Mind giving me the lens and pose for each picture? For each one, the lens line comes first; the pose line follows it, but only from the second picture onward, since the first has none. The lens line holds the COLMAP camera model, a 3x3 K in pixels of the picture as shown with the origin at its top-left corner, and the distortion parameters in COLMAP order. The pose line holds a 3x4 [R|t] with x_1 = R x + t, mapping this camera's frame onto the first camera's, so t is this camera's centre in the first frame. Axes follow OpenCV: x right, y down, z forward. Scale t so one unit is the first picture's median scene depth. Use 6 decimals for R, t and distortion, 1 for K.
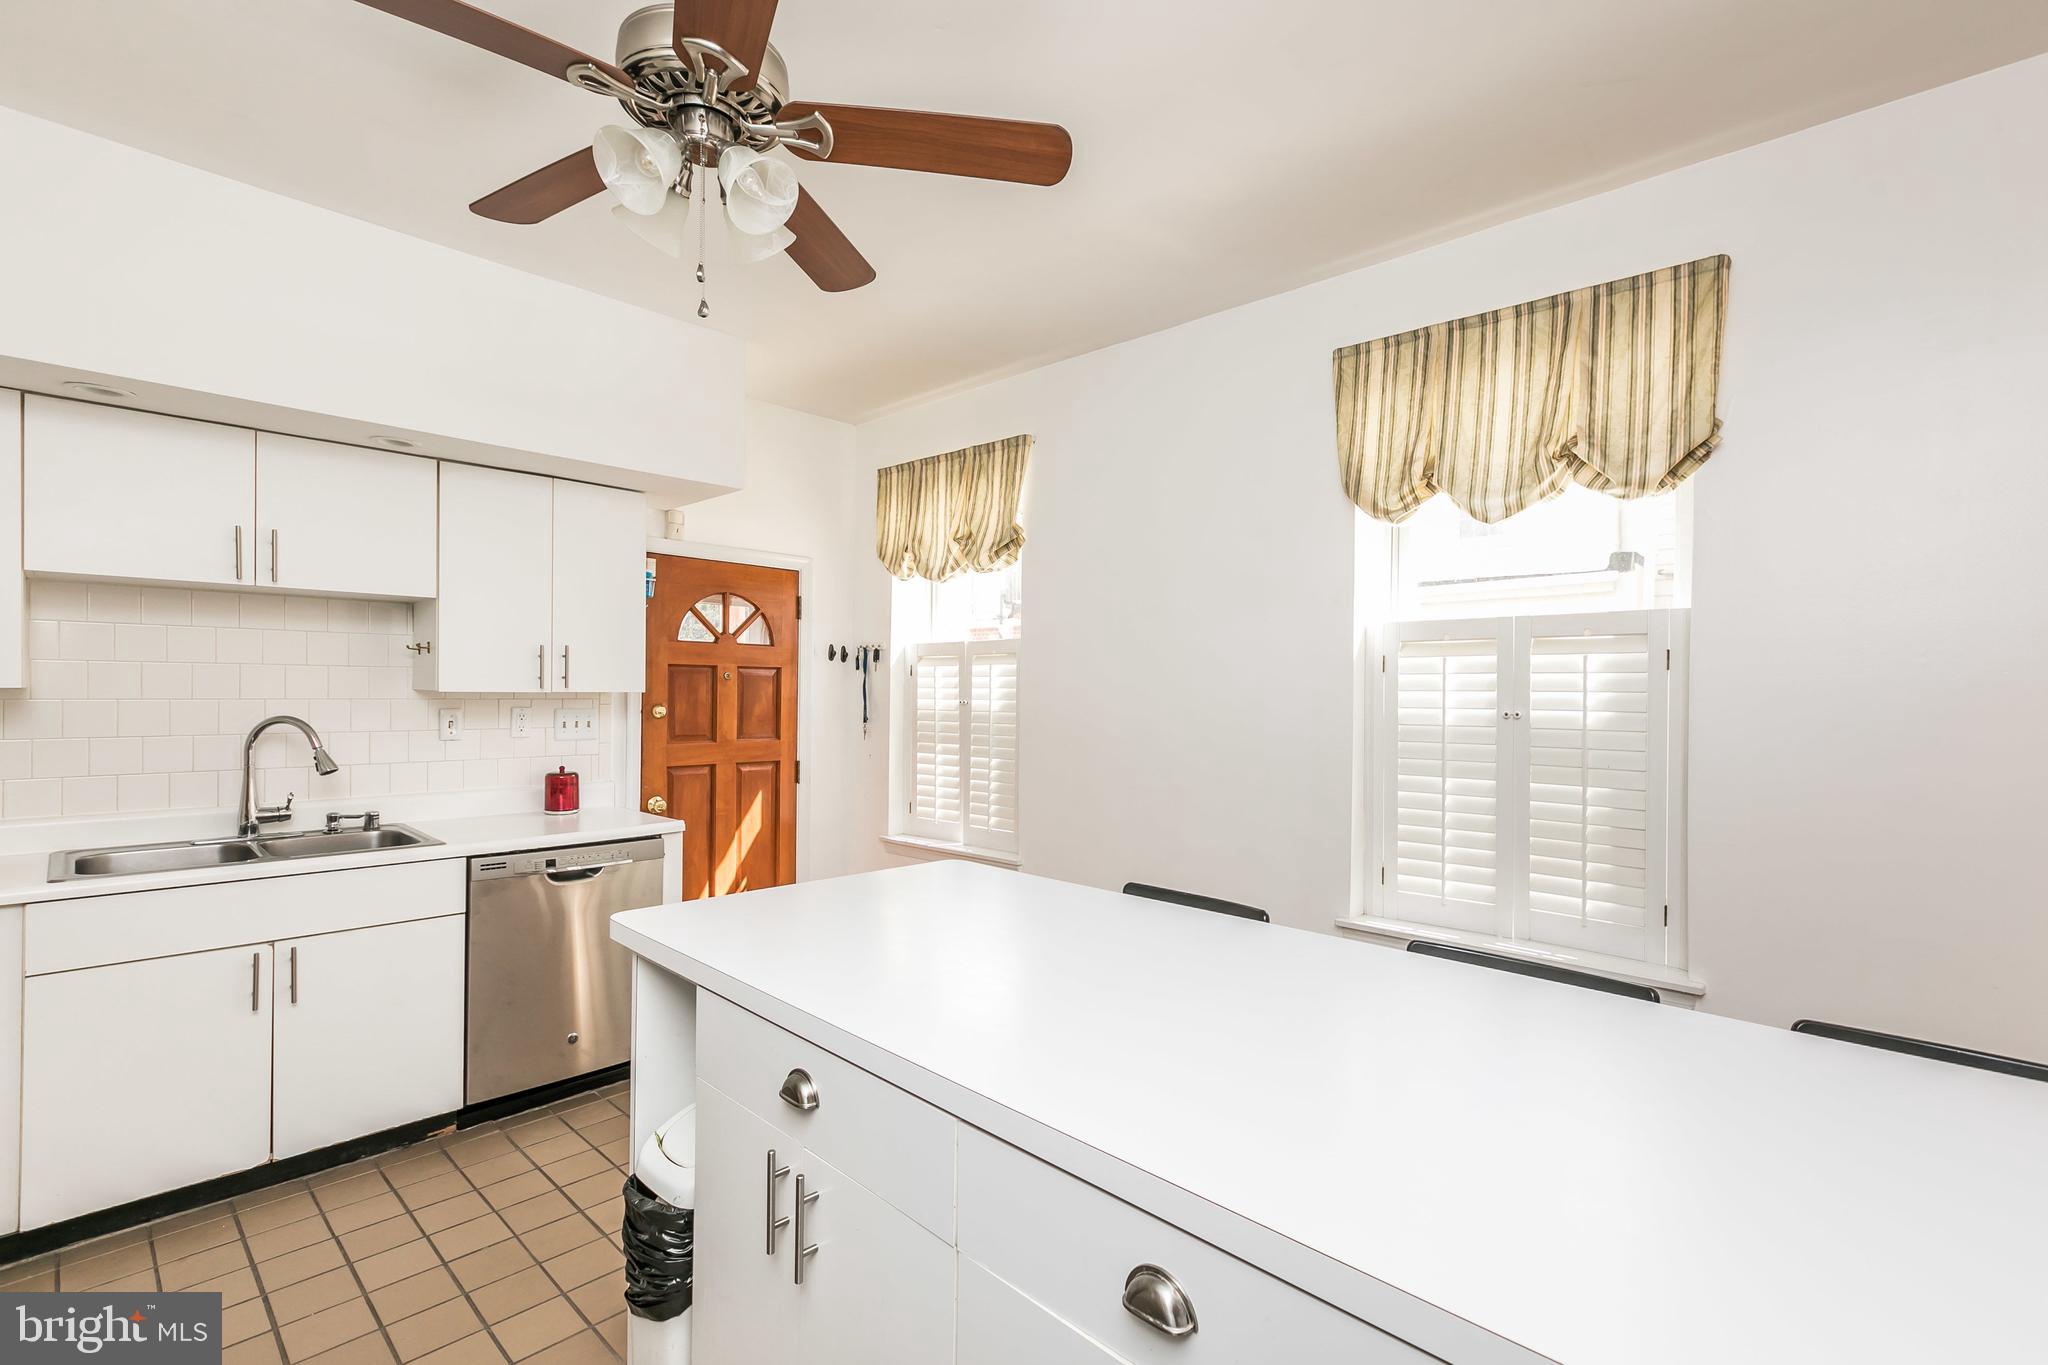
lens RADIAL K [[927.8, 0, 1025.6], [0, 927.8, 674.1], [0, 0, 1]] dist [-0.001418, 0.002254]
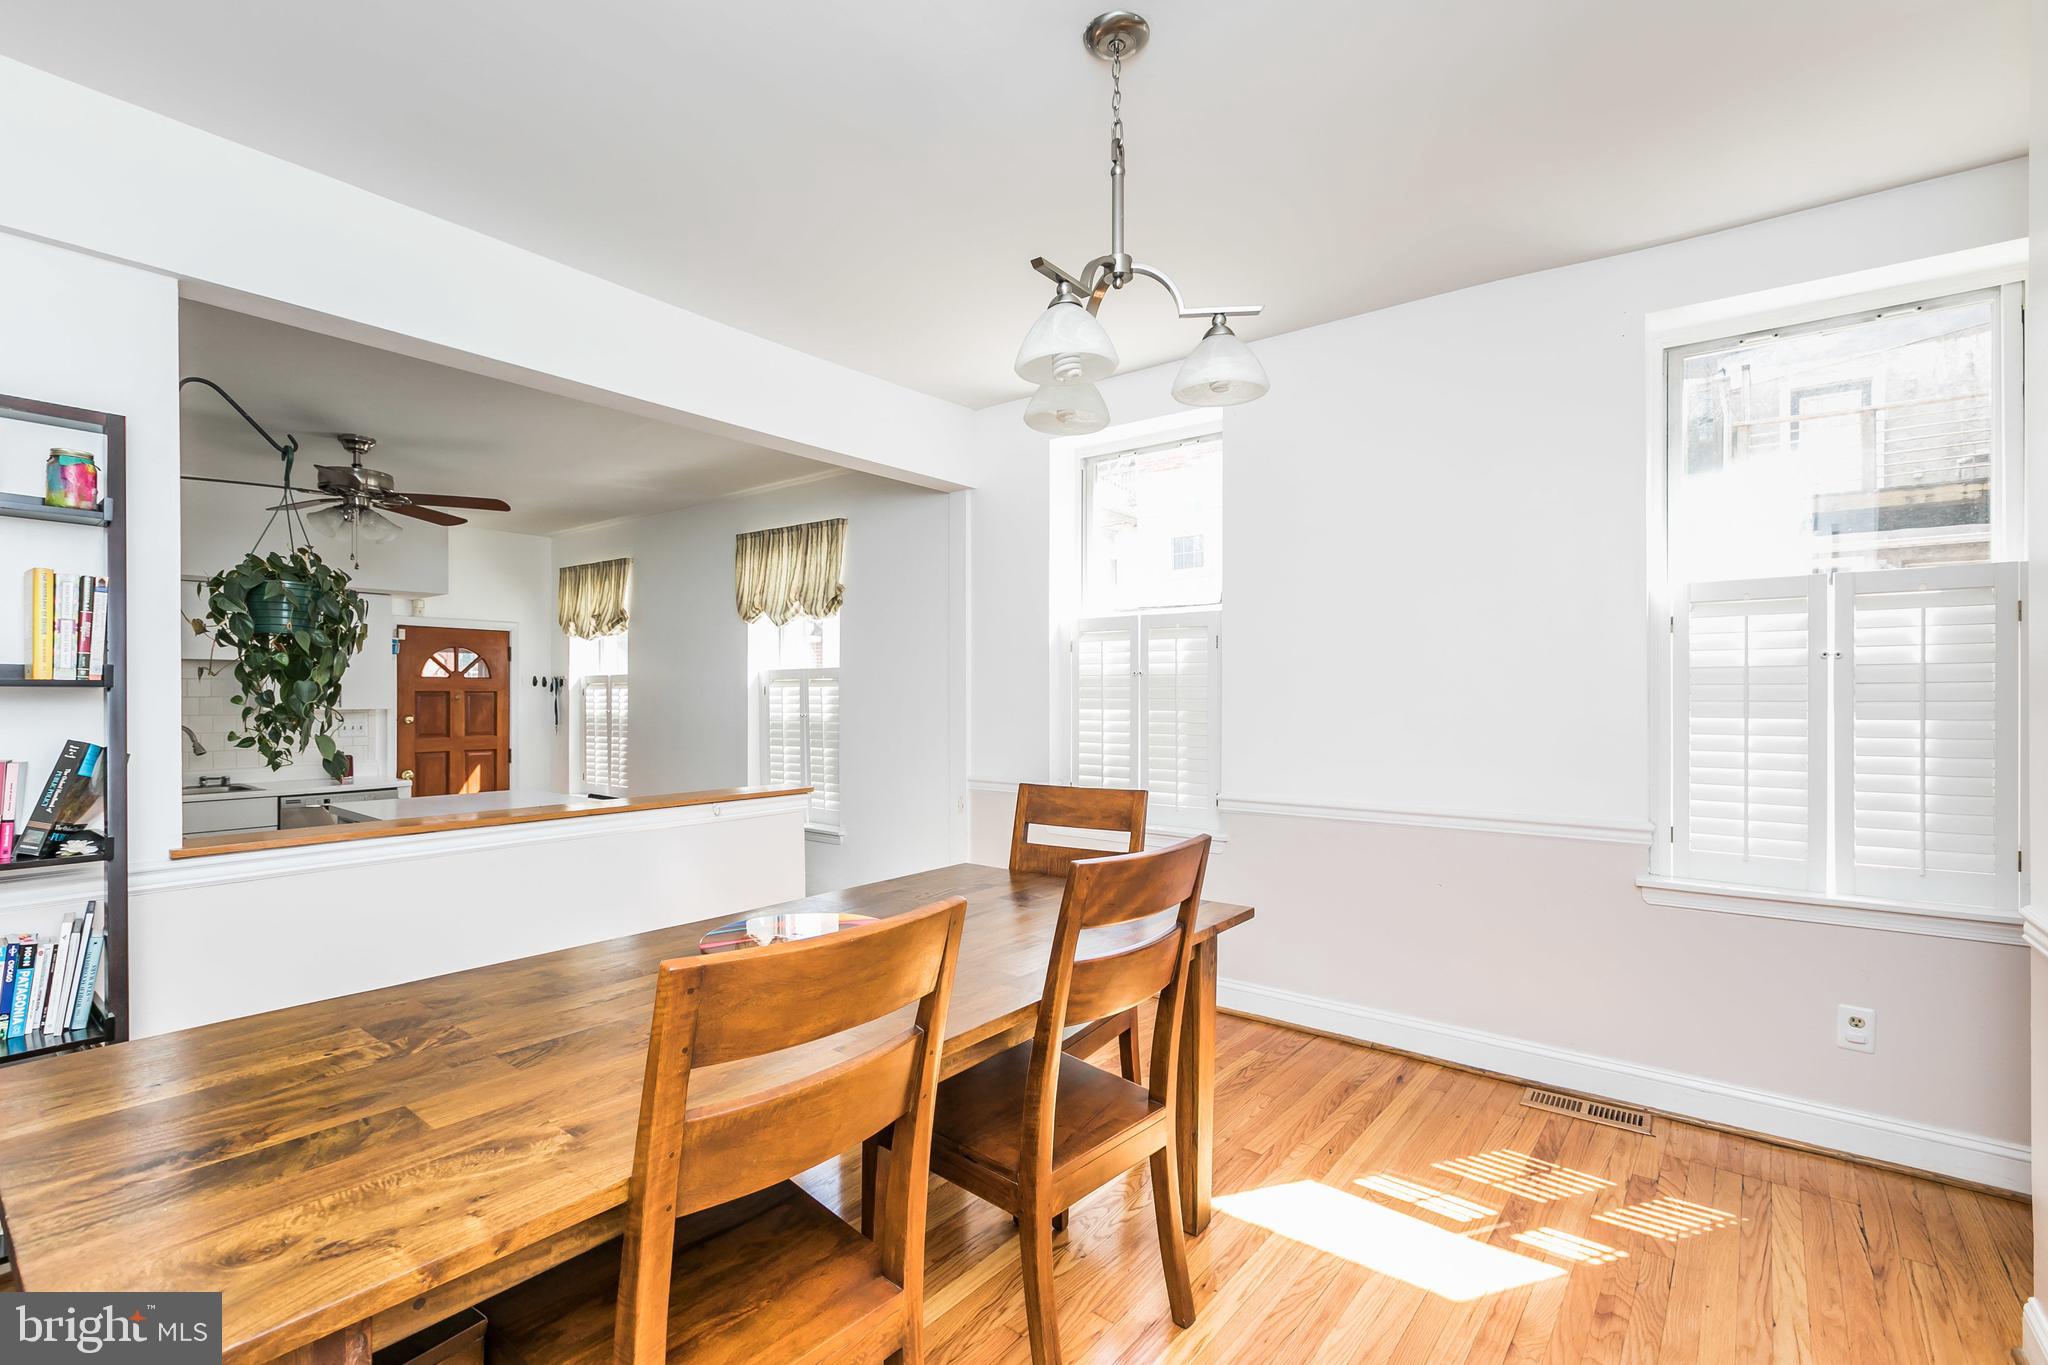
lens RADIAL K [[927.8, 0, 1043.2], [0, 927.8, 692.4], [0, 0, 1]] dist [-0.001418, 0.002254]
pose [[0.995693, -0.013076, 0.091781, 0.605756], [0.011150, 0.999708, 0.021458, -0.032787], [-0.092034, -0.020342, 0.995548, -0.797317]]
